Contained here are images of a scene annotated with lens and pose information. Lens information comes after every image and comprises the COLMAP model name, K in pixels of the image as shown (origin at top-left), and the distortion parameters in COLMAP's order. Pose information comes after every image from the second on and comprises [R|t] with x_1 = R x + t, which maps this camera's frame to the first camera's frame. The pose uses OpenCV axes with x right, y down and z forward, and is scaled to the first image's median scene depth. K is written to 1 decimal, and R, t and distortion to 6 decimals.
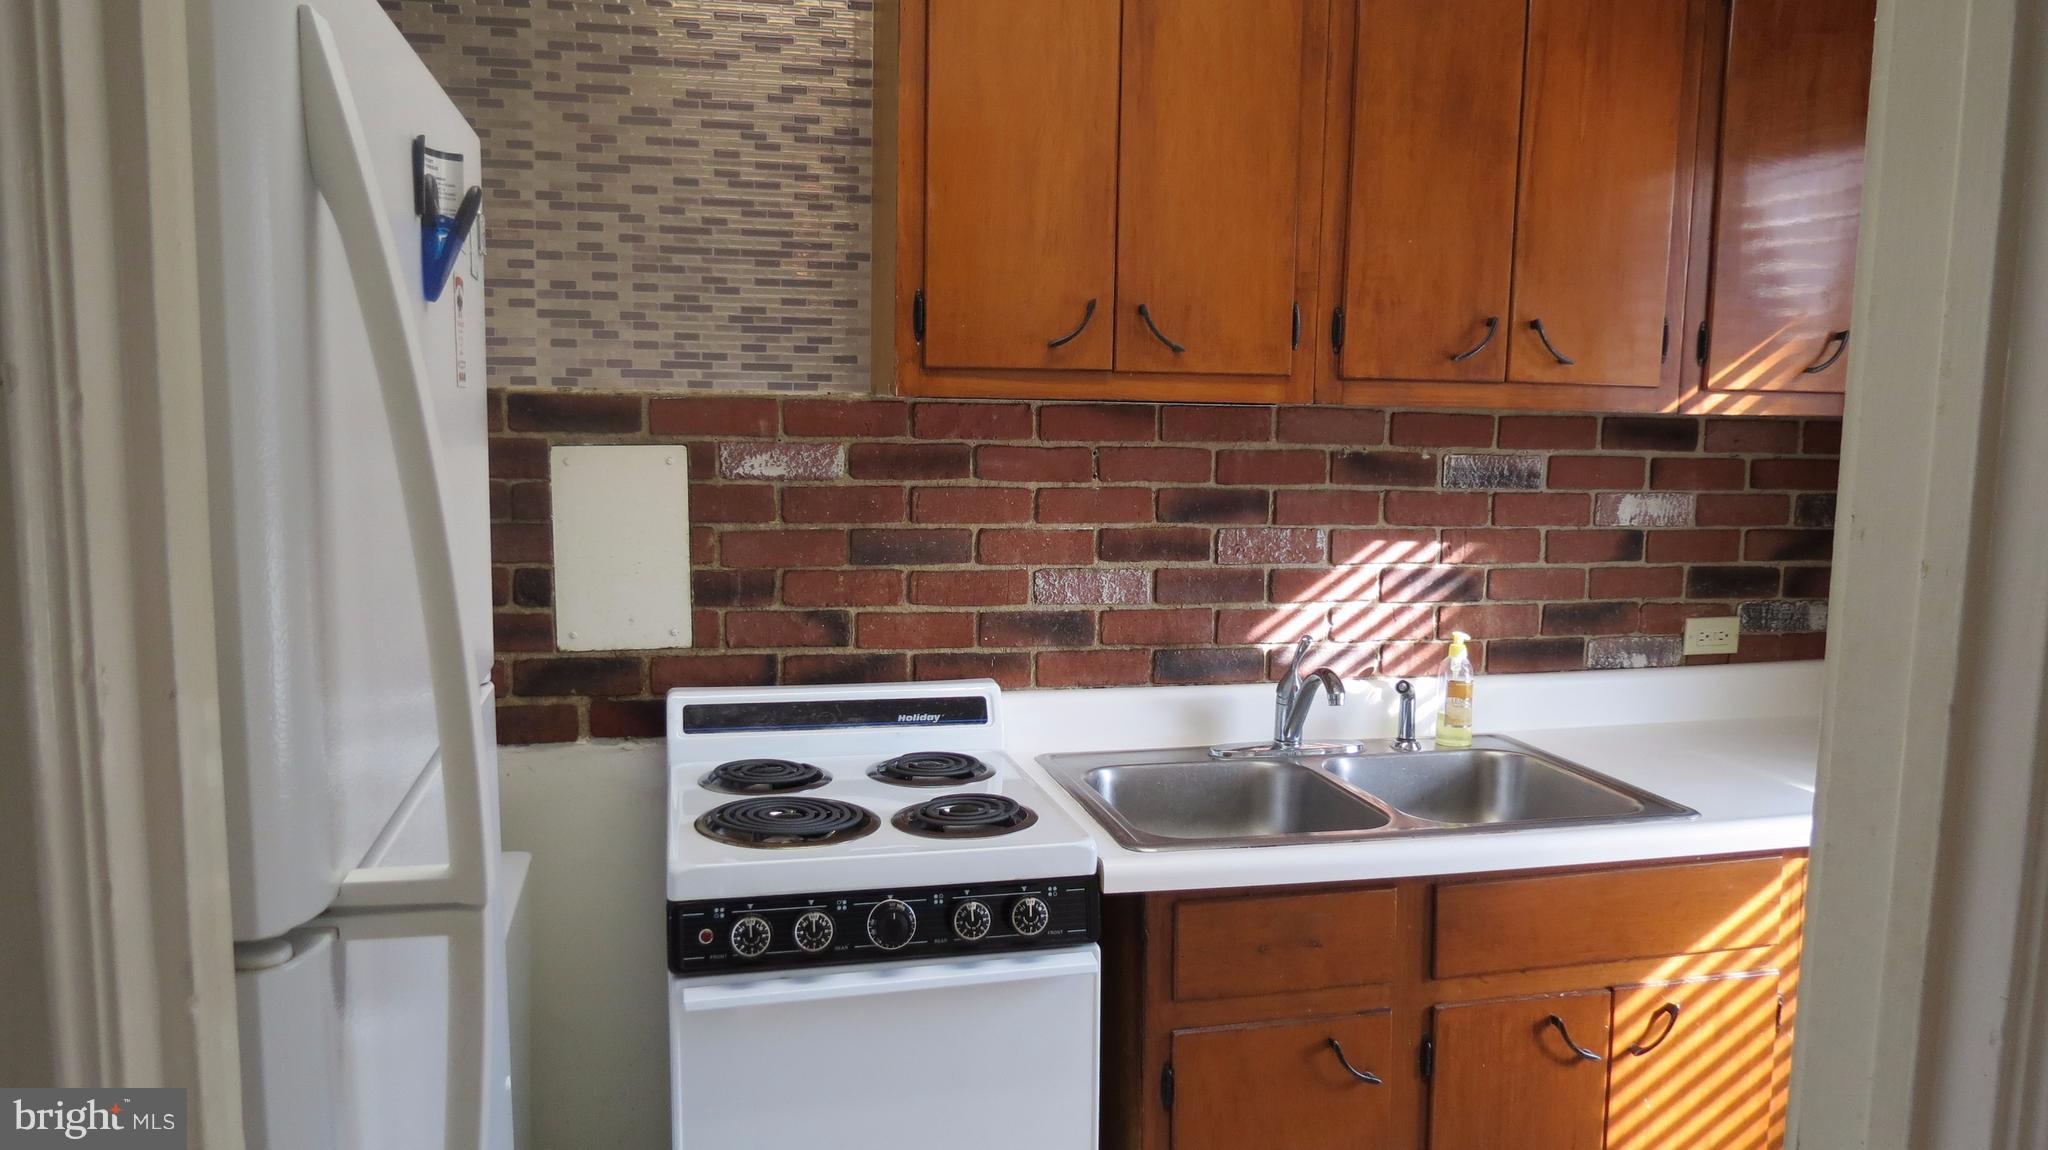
lens RADIAL K [[1465.6, 0, 1034.6], [0, 1465.6, 581.8], [0, 0, 1]] dist [-0.033296, 0.017560]
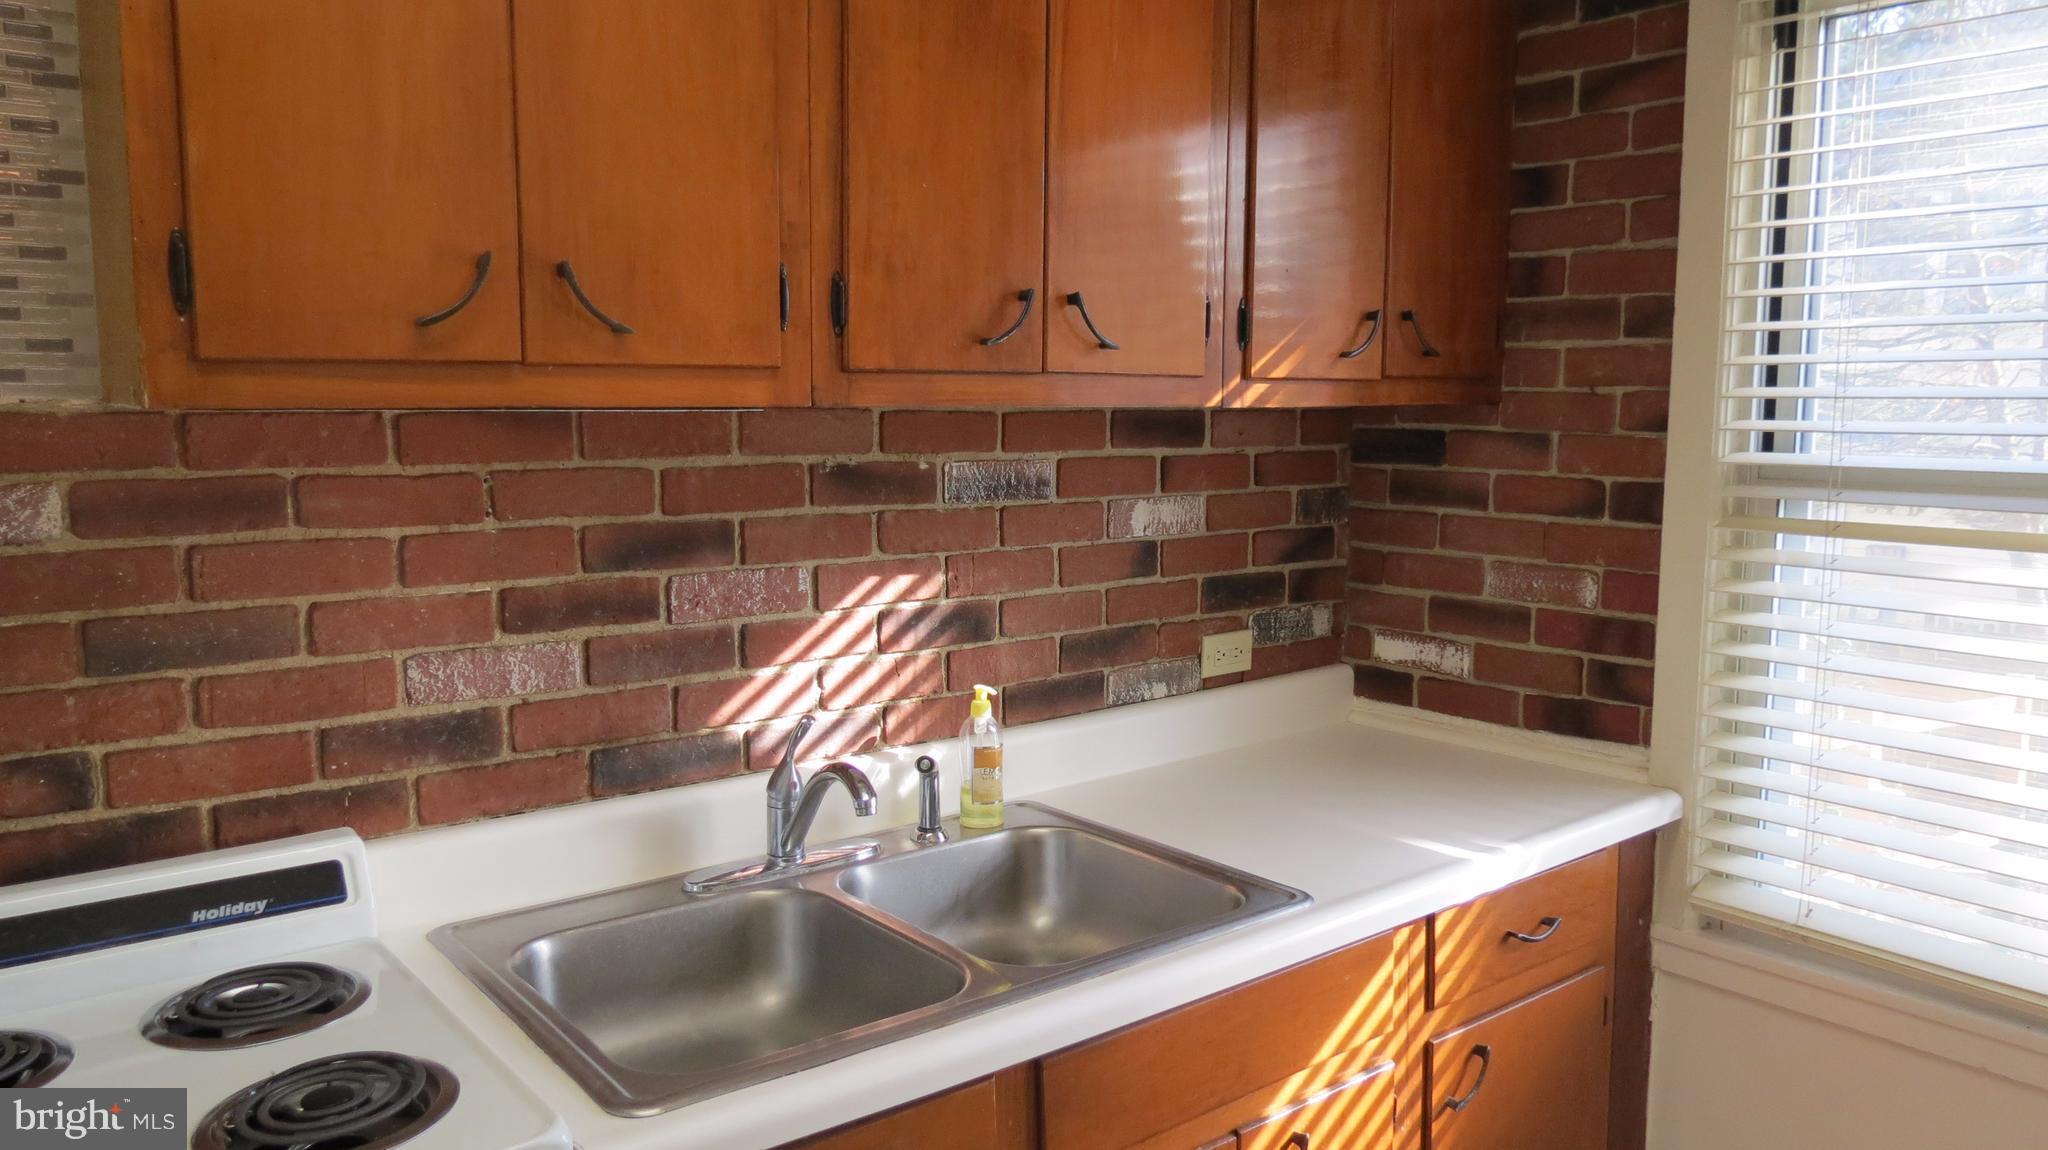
lens RADIAL K [[1465.6, 0, 1029.6], [0, 1465.6, 580.8], [0, 0, 1]] dist [-0.033296, 0.017560]
pose [[0.905384, -0.066543, 0.419347, -0.018818], [0.061066, 0.997782, 0.026485, -0.044020], [-0.420179, 0.001629, 0.907440, 0.274125]]
